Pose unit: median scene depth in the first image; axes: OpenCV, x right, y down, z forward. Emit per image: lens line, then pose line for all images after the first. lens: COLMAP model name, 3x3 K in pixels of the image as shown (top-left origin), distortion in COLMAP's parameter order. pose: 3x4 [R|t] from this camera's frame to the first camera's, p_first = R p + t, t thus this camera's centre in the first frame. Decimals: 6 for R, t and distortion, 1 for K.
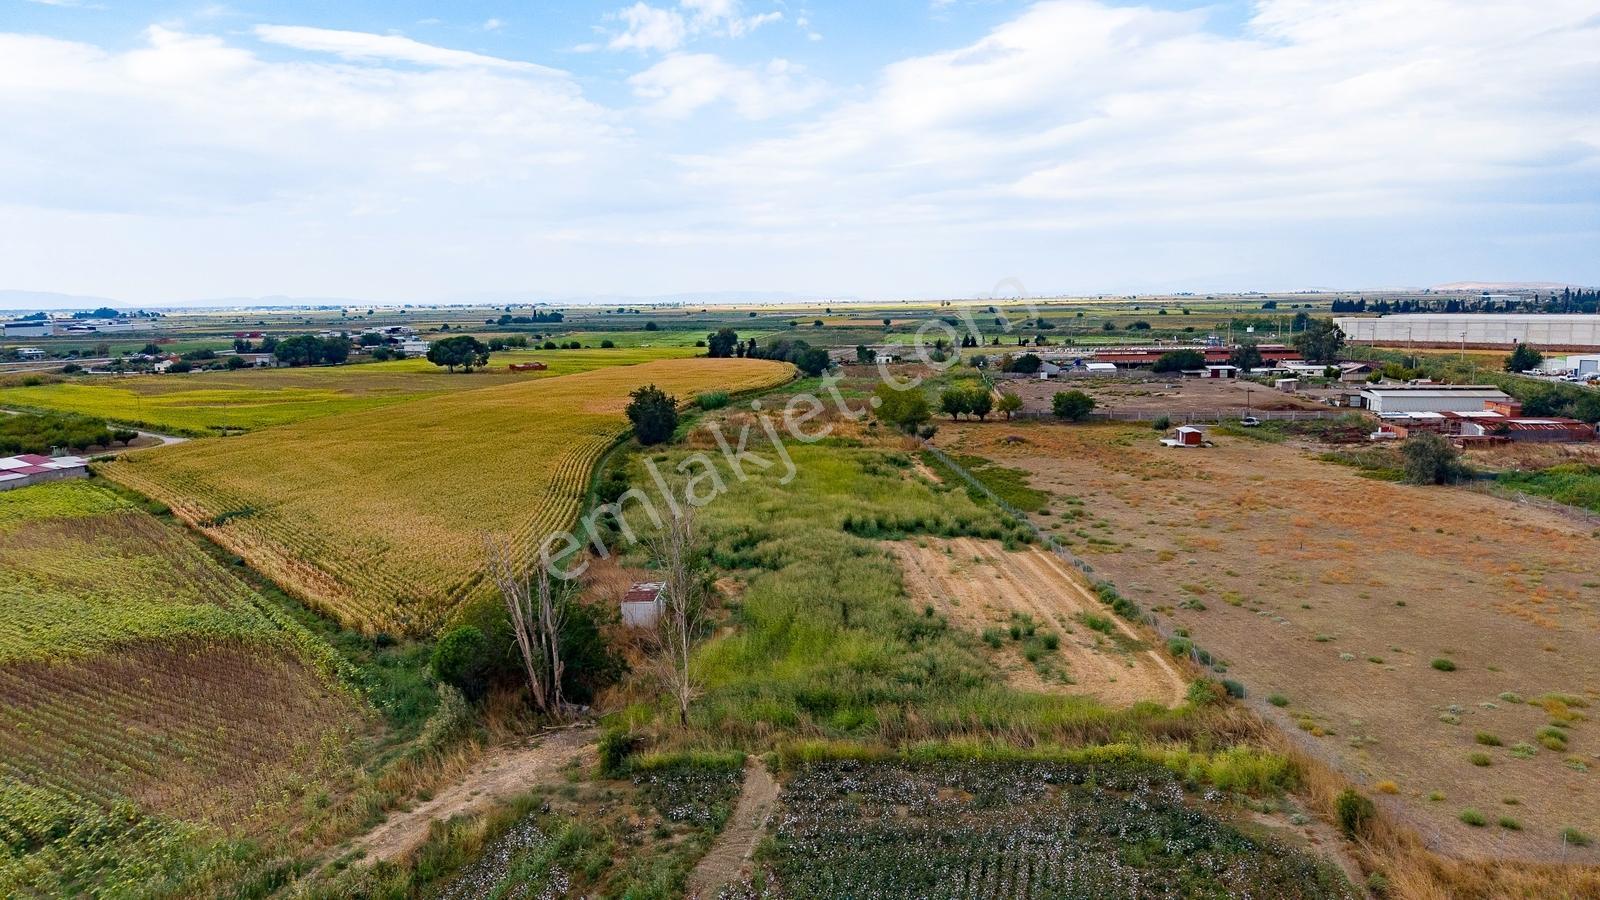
lens RADIAL K [[1058.9, 0, 806.3], [0, 1058.9, 529.7], [0, 0, 1]] dist [0.007719, -0.001677]
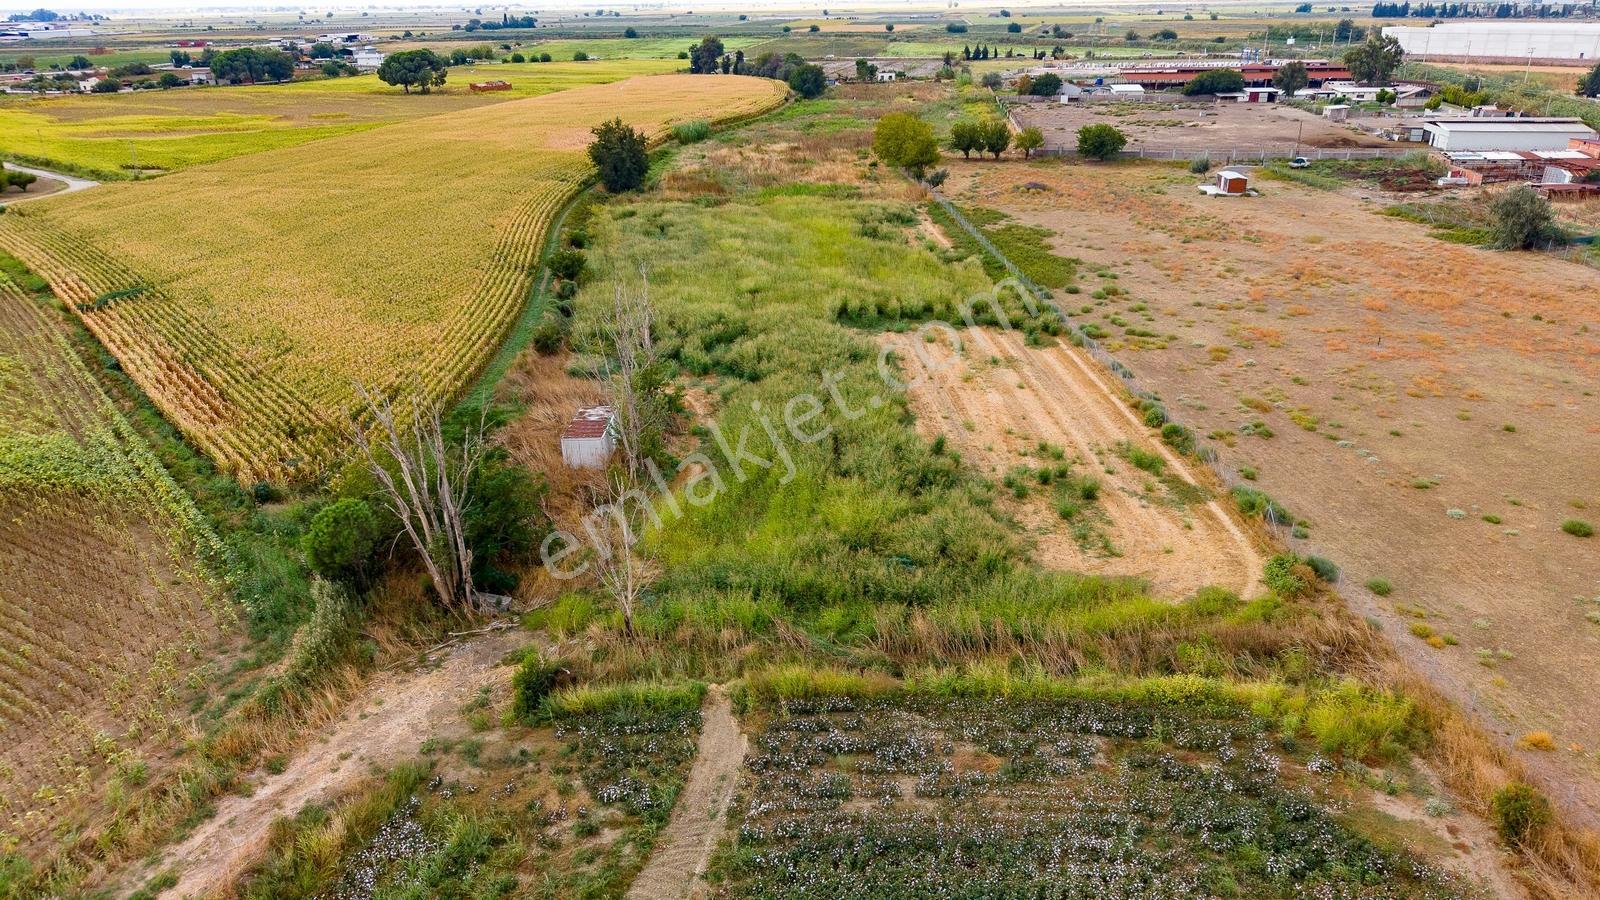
lens RADIAL K [[1051.1, 0, 806.9], [0, 1051.1, 492.6], [0, 0, 1]] dist [0.006233, -0.004050]
pose [[0.999990, -0.001200, 0.004199, 0.004668], [0.000234, 0.974861, 0.222814, -0.031400], [-0.004360, -0.222811, 0.974852, 0.093035]]
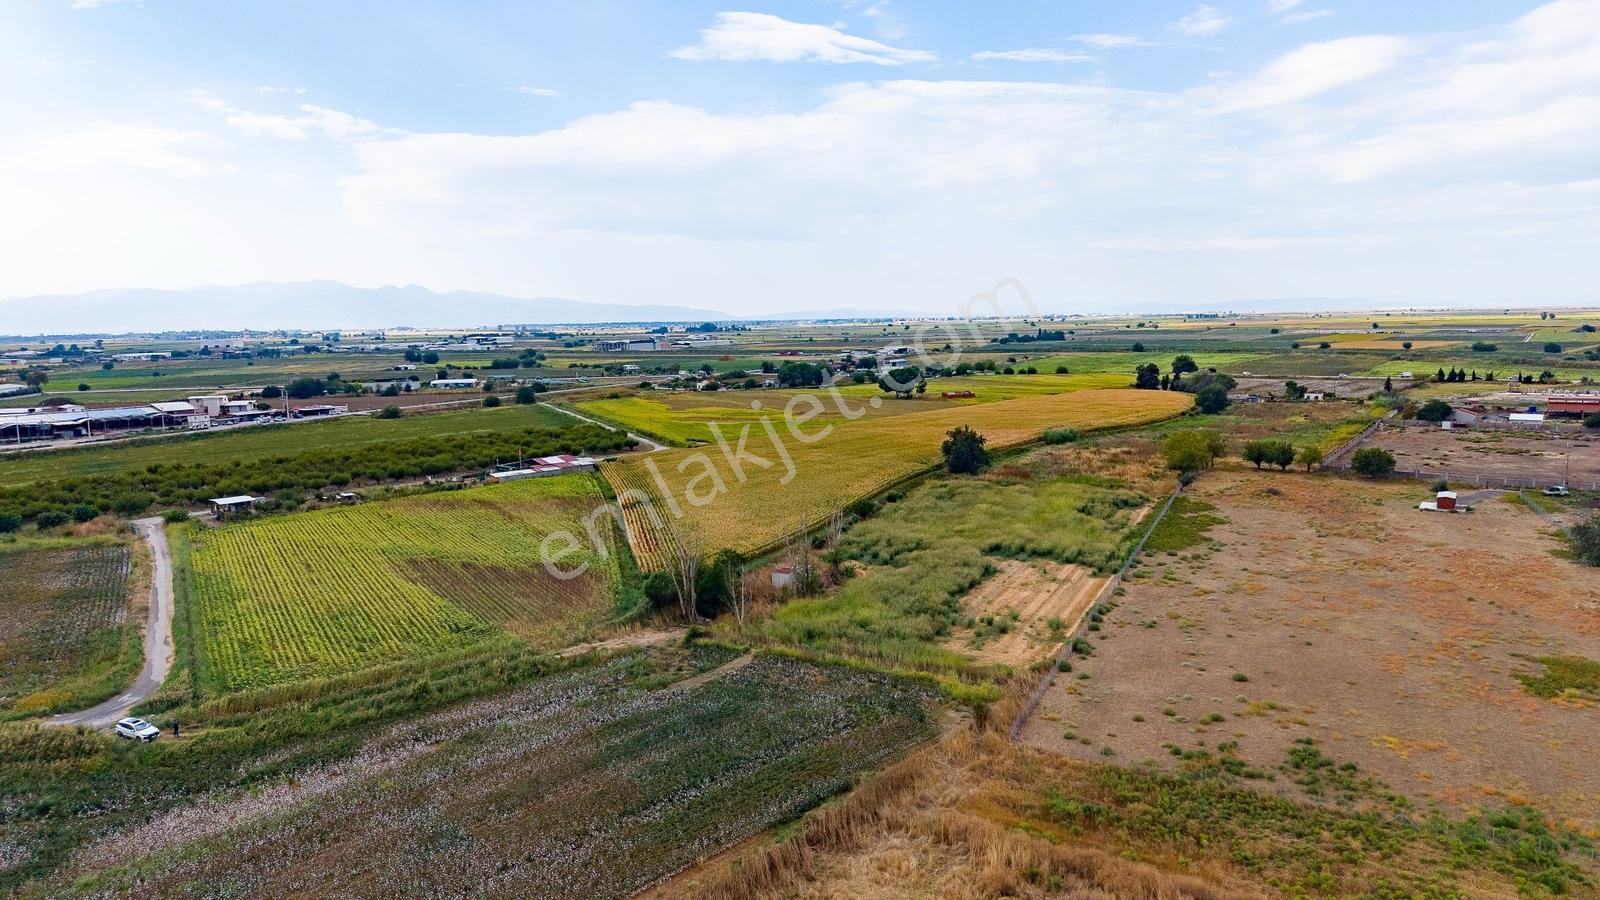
lens RADIAL K [[1089.3, 0, 788.0], [0, 1089.3, 449.3], [0, 0, 1]] dist [0.015289, -0.010845]
pose [[0.871395, 0.056221, -0.487350, 0.310899], [-0.096790, 0.993587, -0.058444, -0.012839], [0.480939, 0.098098, 0.871249, -0.239706]]
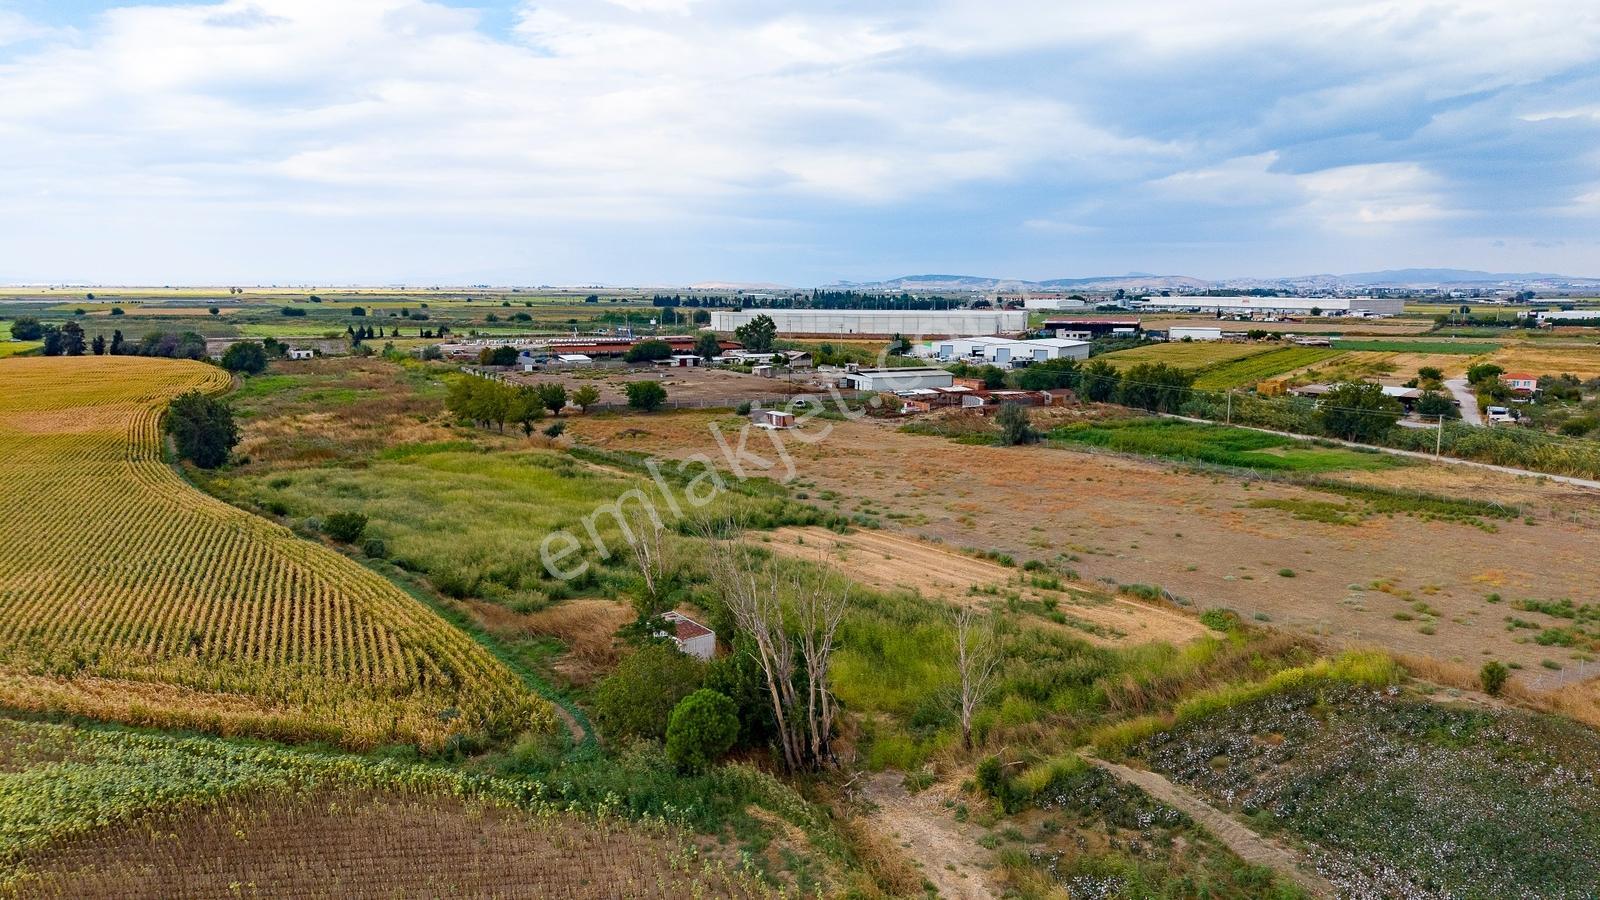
lens RADIAL K [[1061.8, 0, 789.7], [0, 1061.8, 502.8], [0, 0, 1]] dist [0.042300, -0.053605]
pose [[0.805405, -0.100083, 0.584215, -0.269018], [0.110732, 0.993695, 0.017576, -0.020875], [-0.582290, 0.050536, 0.811409, 0.113011]]
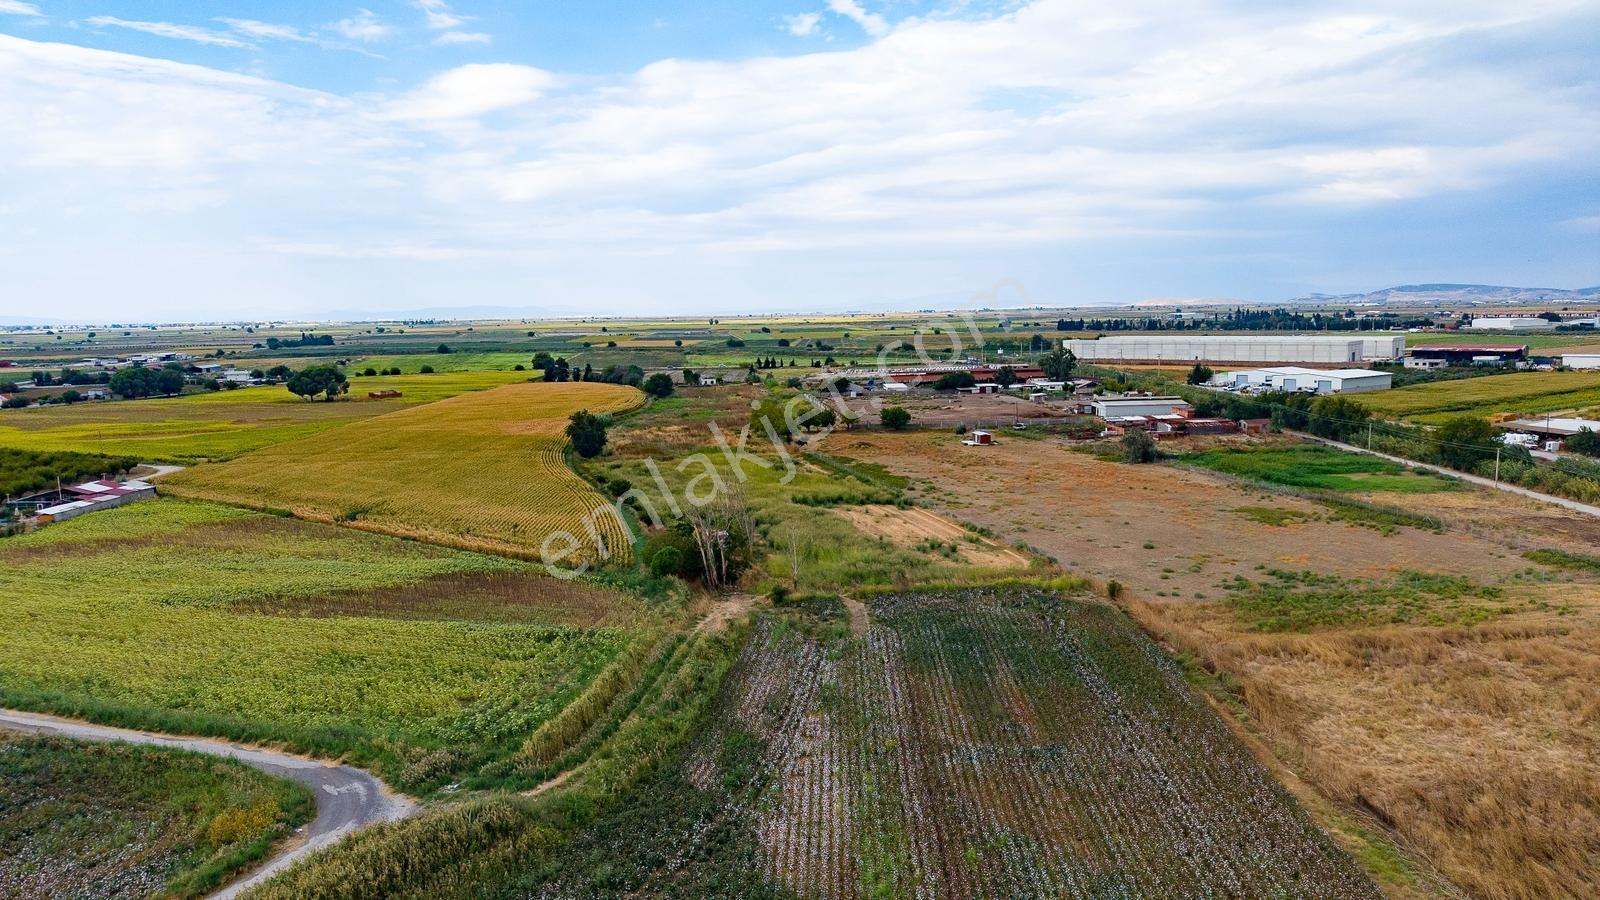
lens RADIAL K [[1078.9, 0, 790.0], [0, 1078.9, 495.1], [0, 0, 1]] dist [0.033832, -0.051304]
pose [[0.976617, -0.040569, 0.211122, -0.187593], [0.050602, 0.997821, -0.042338, 0.034290], [-0.208944, 0.052031, 0.976542, -0.330578]]
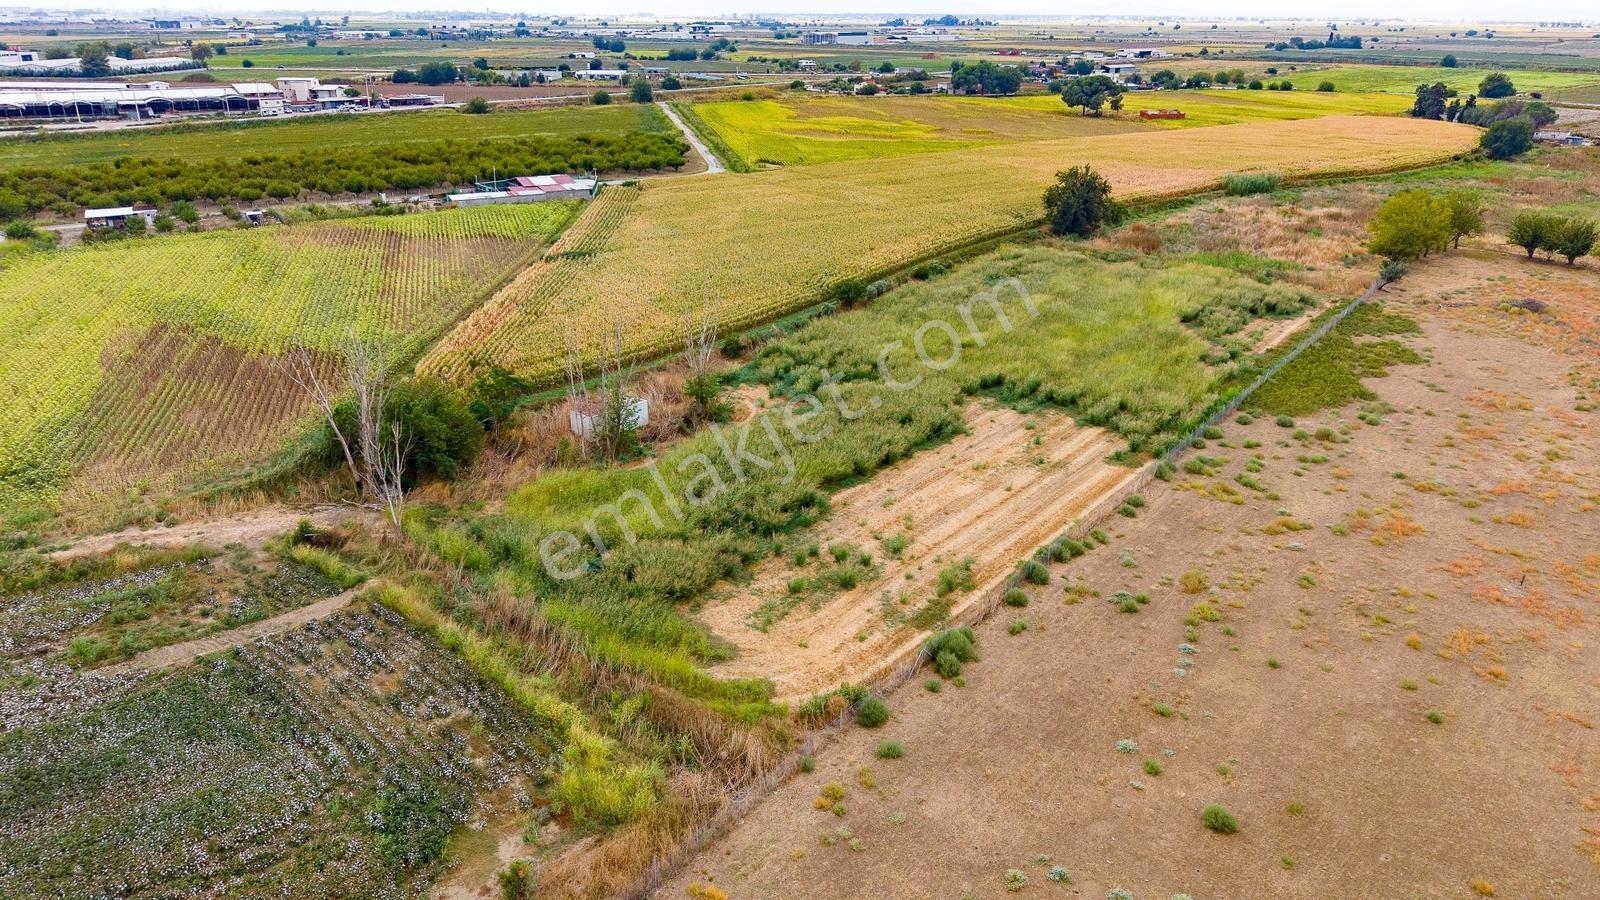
lens RADIAL K [[1100.4, 0, 800.8], [0, 1100.4, 444.9], [0, 0, 1]] dist [0.011000, -0.009821]
pose [[0.745261, 0.262118, -0.613090, 0.308079], [-0.158520, 0.962778, 0.218929, -0.078762], [0.647655, -0.065973, 0.759072, 0.141822]]
